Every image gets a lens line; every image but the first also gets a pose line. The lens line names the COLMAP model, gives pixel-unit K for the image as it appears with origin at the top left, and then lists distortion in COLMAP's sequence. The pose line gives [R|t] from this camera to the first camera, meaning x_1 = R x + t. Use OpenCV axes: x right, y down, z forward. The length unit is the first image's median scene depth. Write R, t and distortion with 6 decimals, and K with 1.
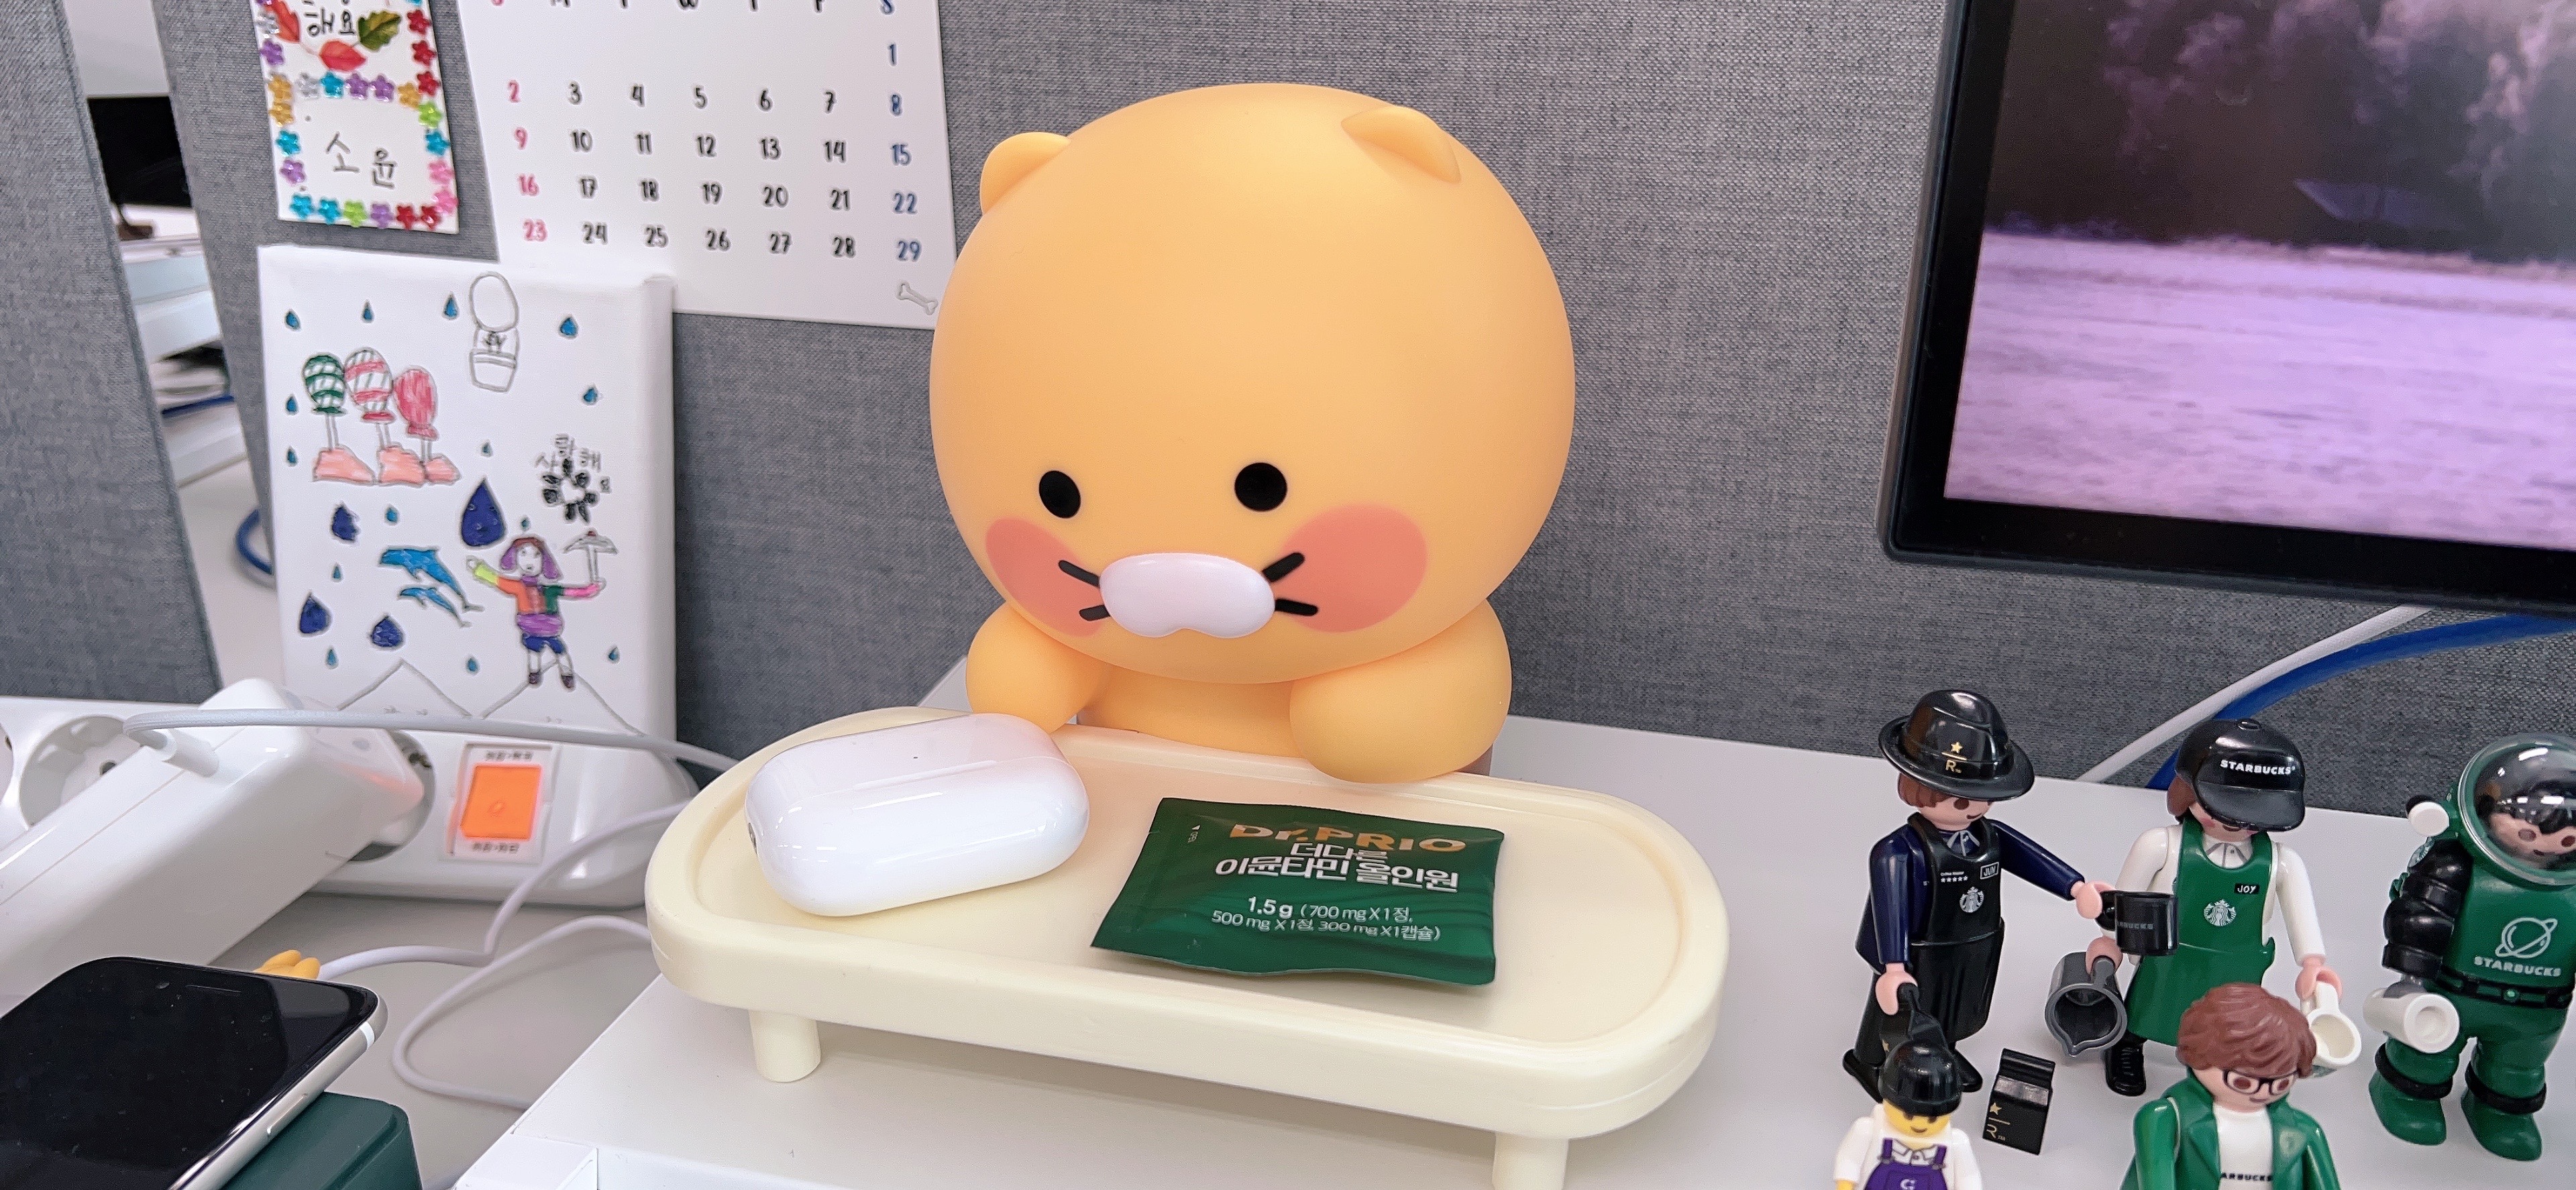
lens RADIAL K [[1895.5, 0, 1287.6], [0, 1895.5, 592.9], [0, 0, 1]] dist [0.009070, -0.023184]
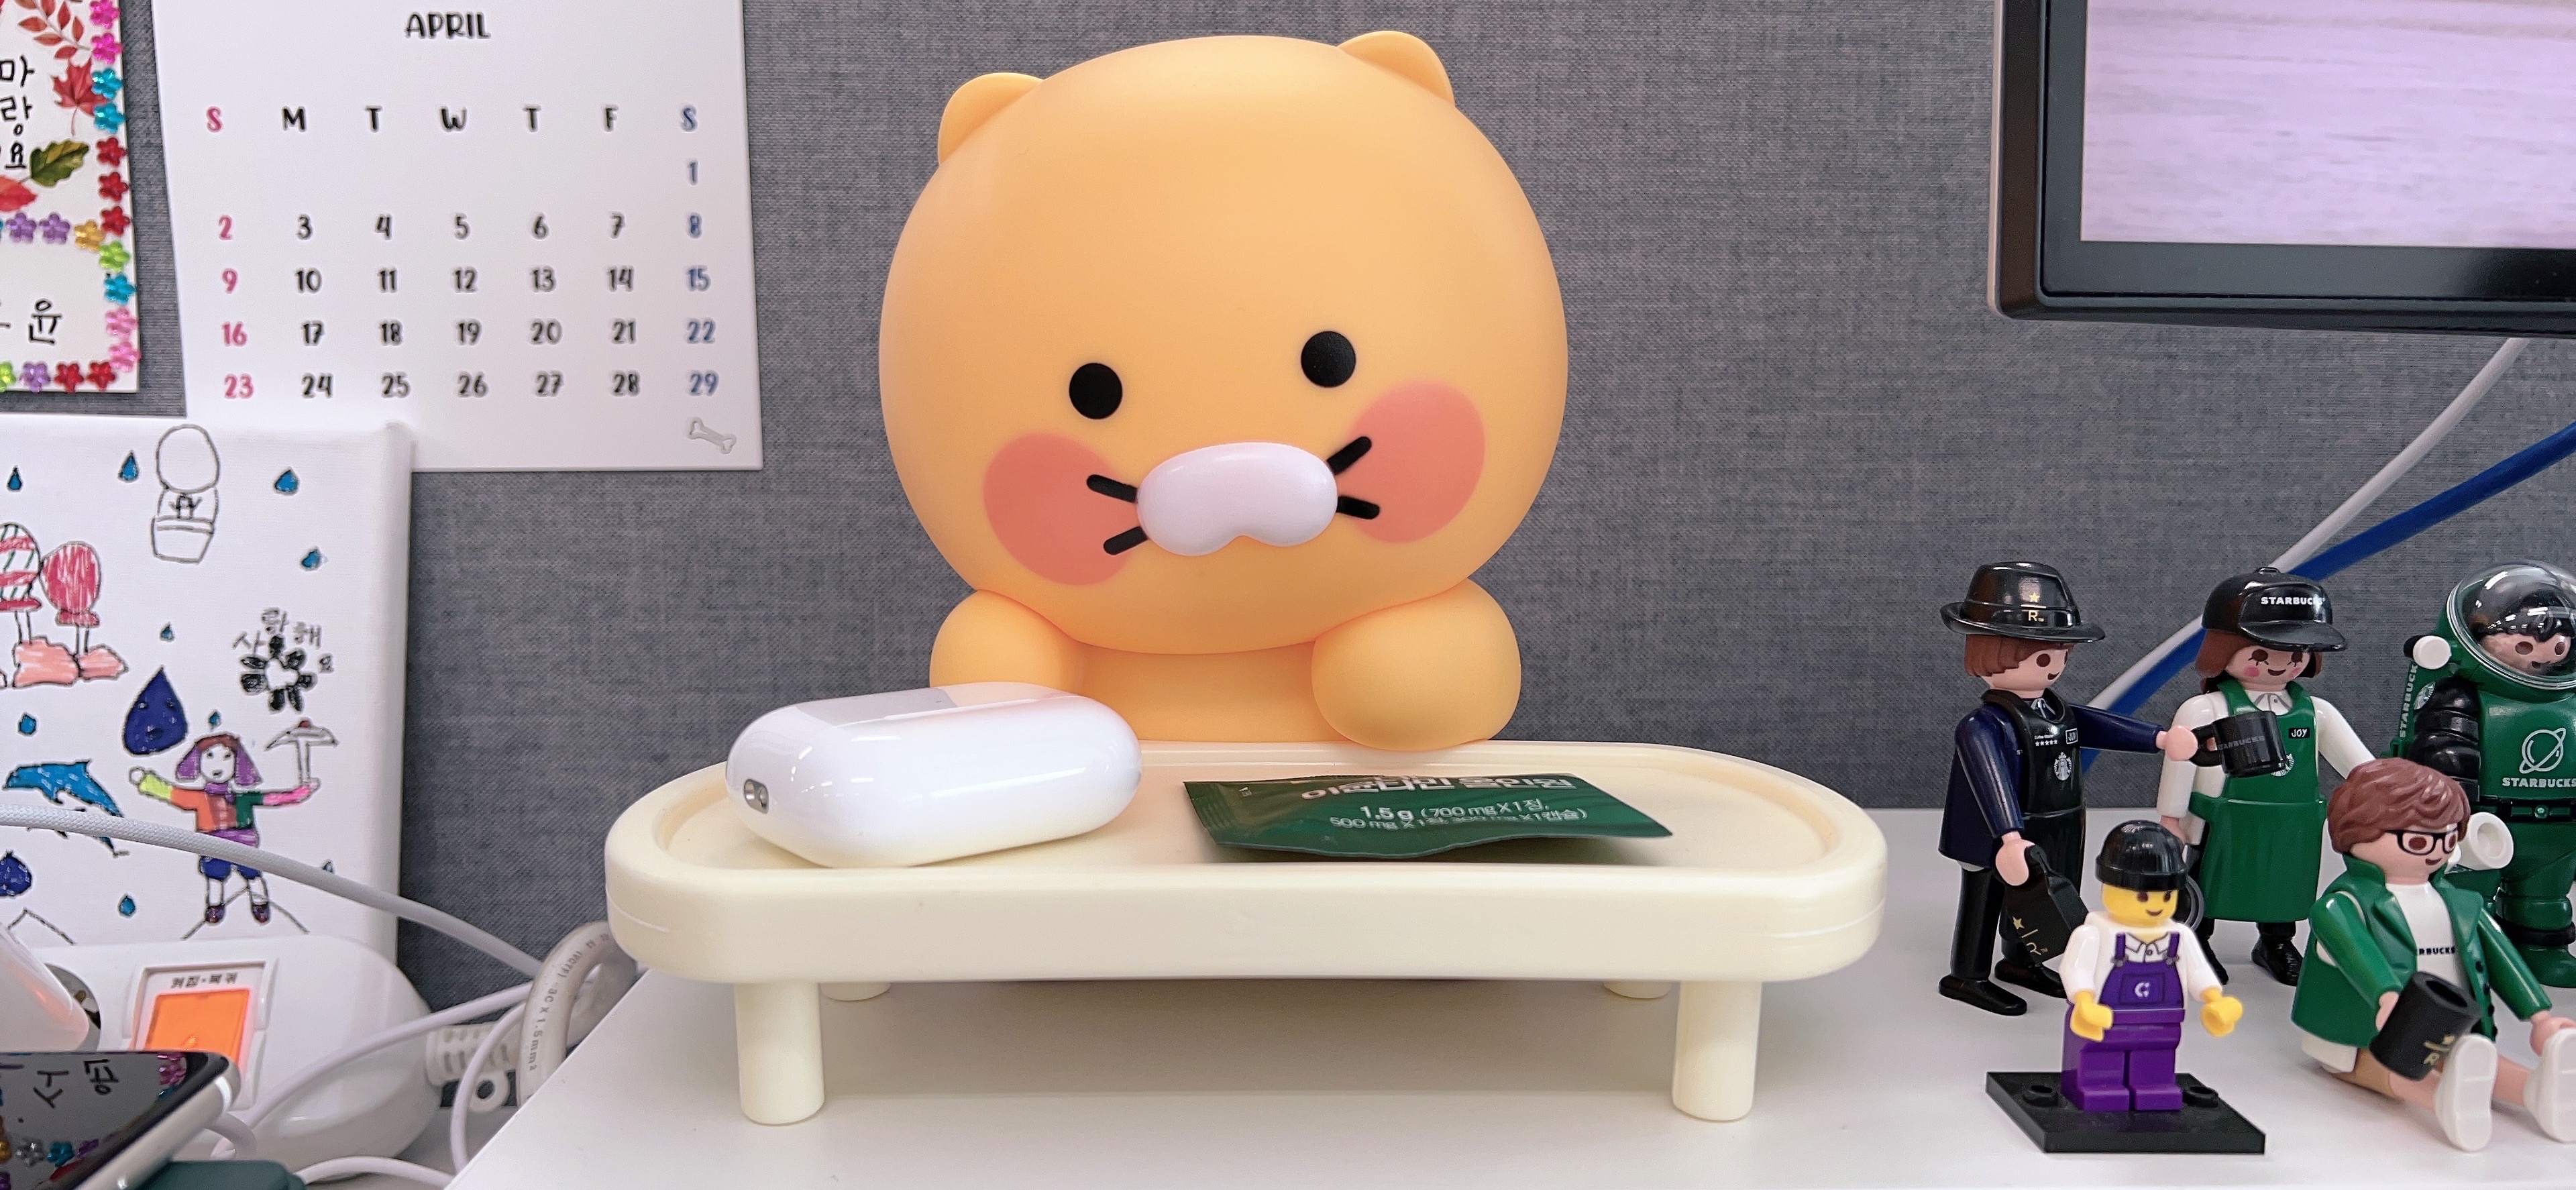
lens RADIAL K [[1895.5, 0, 1292.8], [0, 1895.5, 581.4], [0, 0, 1]] dist [0.009070, -0.023184]
pose [[0.965399, -0.040012, 0.257691, -0.187599], [0.104532, 0.964673, -0.241825, 0.185563], [-0.238912, 0.260395, 0.935476, 0.112116]]
